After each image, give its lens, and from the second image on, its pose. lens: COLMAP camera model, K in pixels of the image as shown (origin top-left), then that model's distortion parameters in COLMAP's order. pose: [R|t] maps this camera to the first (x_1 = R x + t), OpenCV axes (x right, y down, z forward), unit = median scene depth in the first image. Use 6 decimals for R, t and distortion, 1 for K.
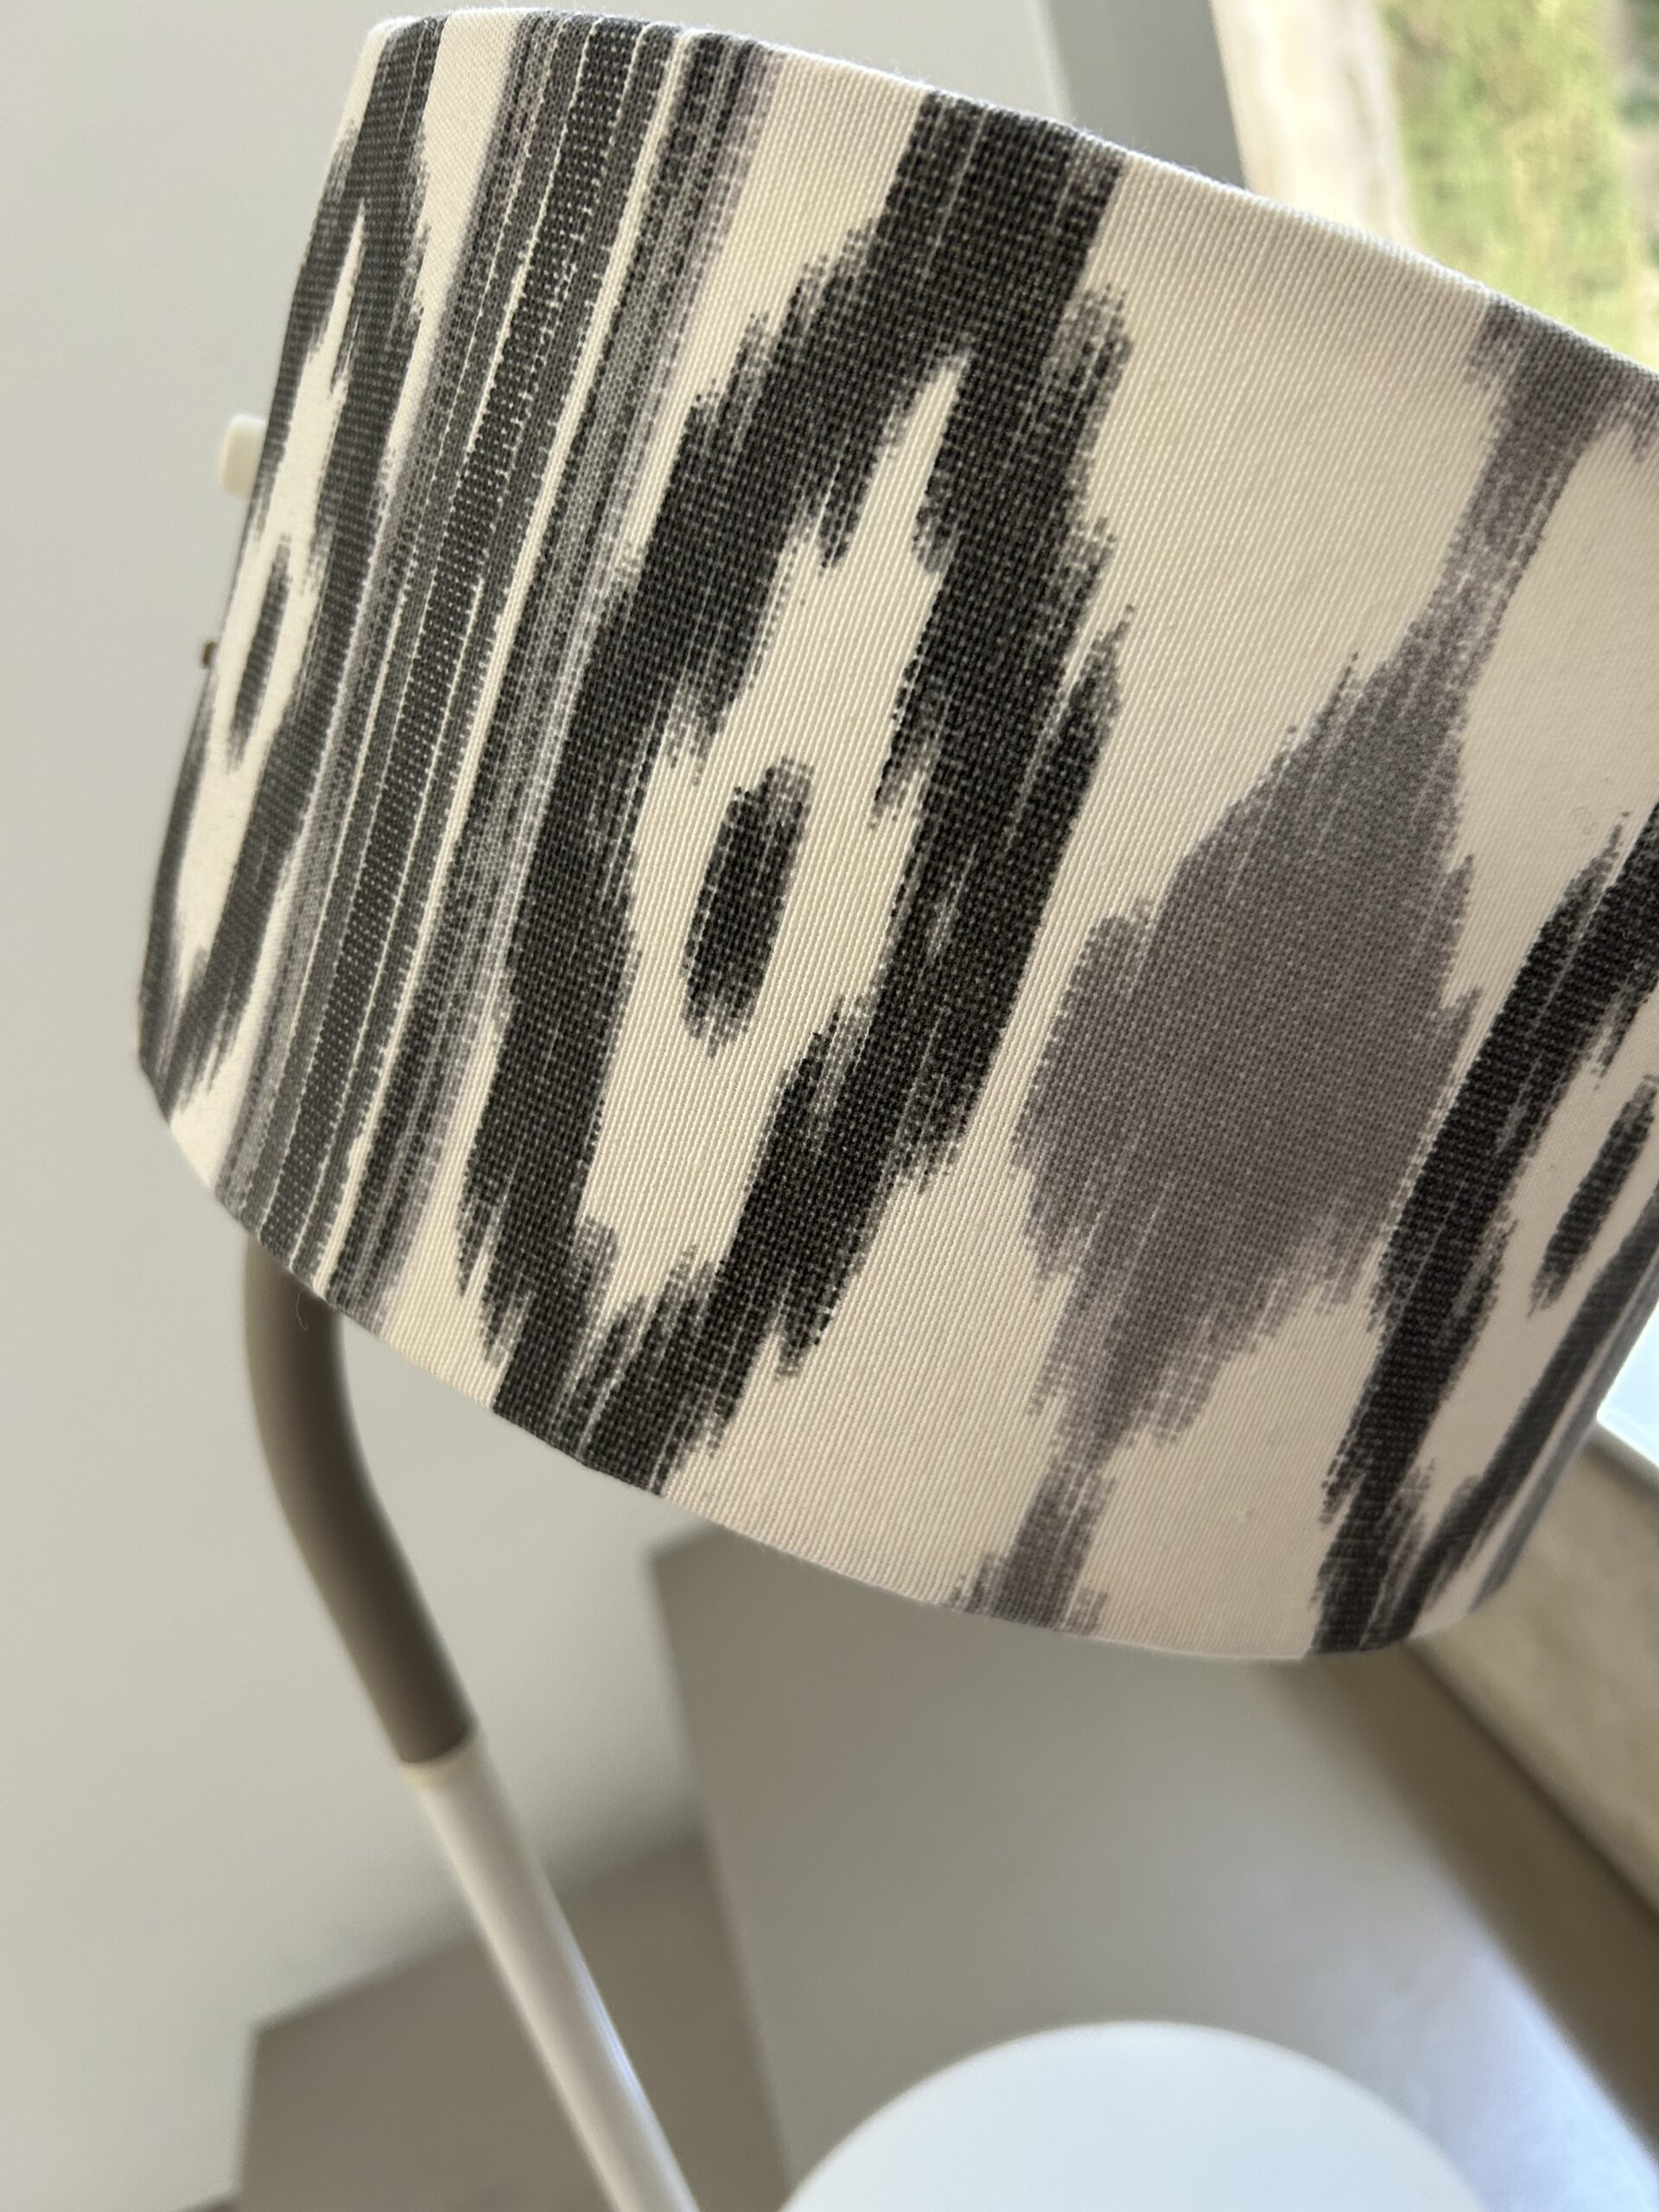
lens RADIAL K [[1753.0, 0, 927.6], [0, 1753.0, 1107.8], [0, 0, 1]] dist [0.005845, -0.158514]
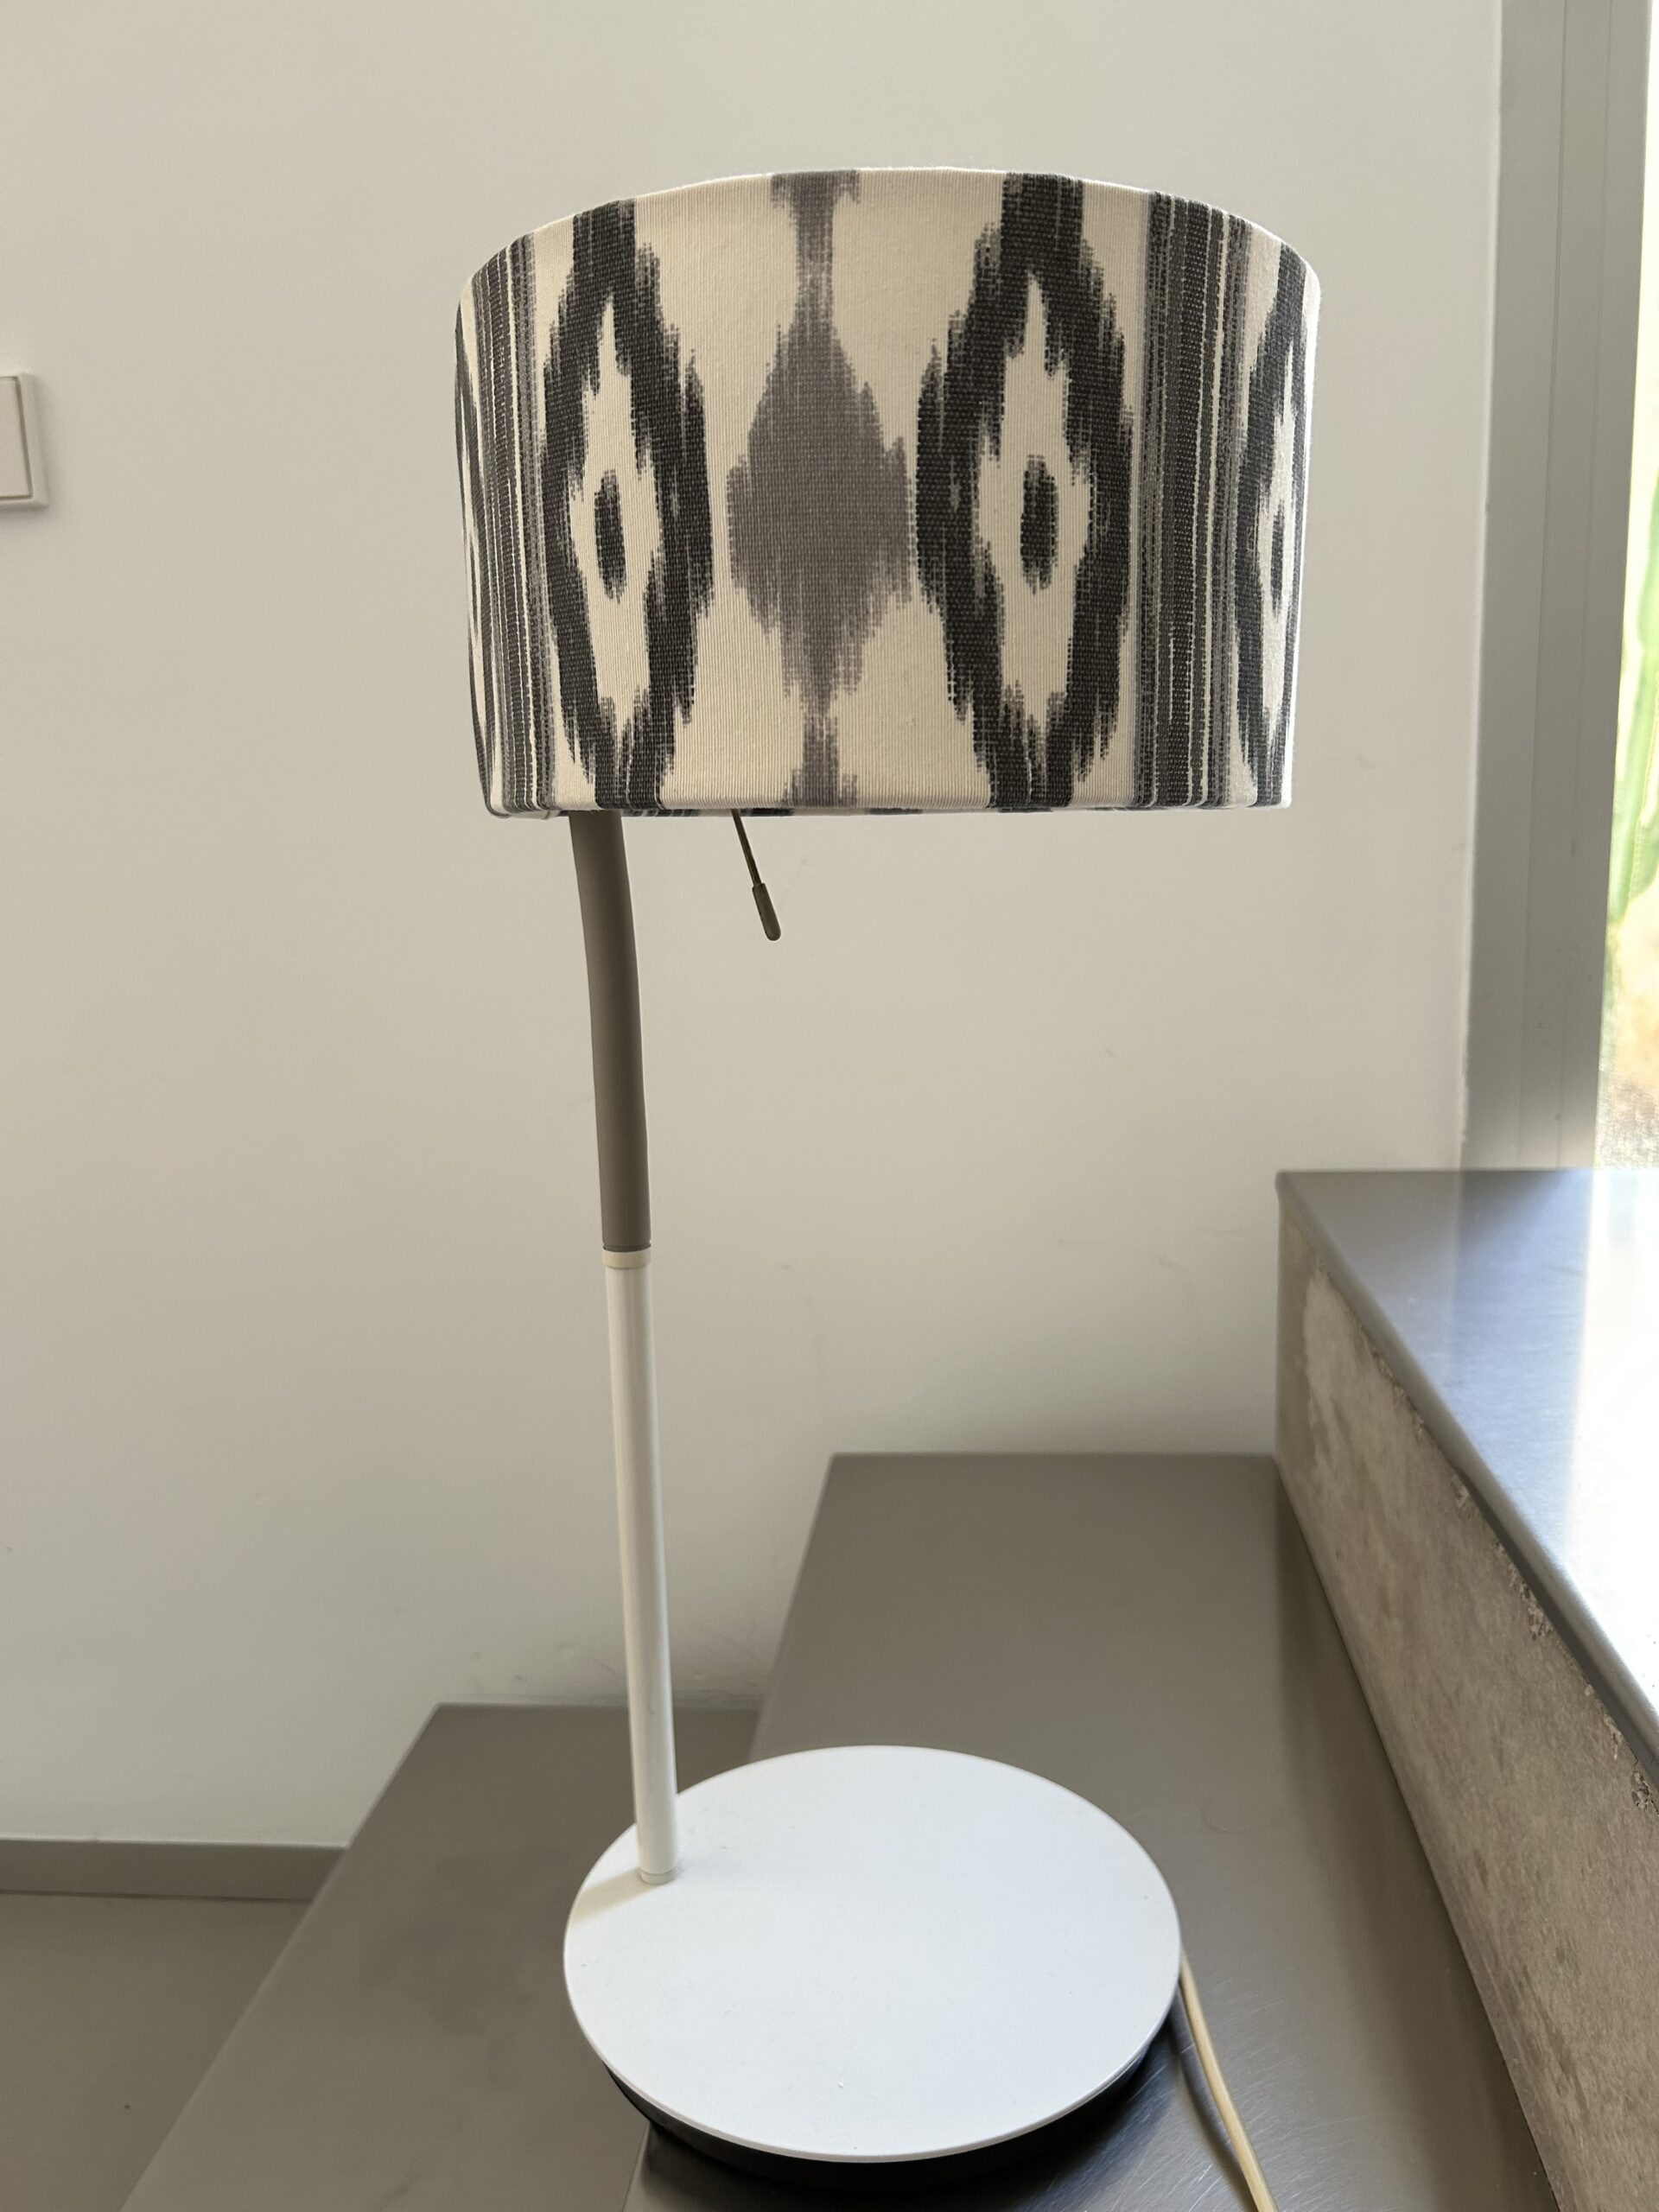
lens RADIAL K [[1753.0, 0, 927.6], [0, 1753.0, 1107.8], [0, 0, 1]] dist [0.005845, -0.158514]
pose [[0.892214, -0.314406, -0.324197, 0.802108], [0.249193, 0.941427, -0.227198, 1.256602], [0.376640, 0.121921, 0.918301, -0.932570]]
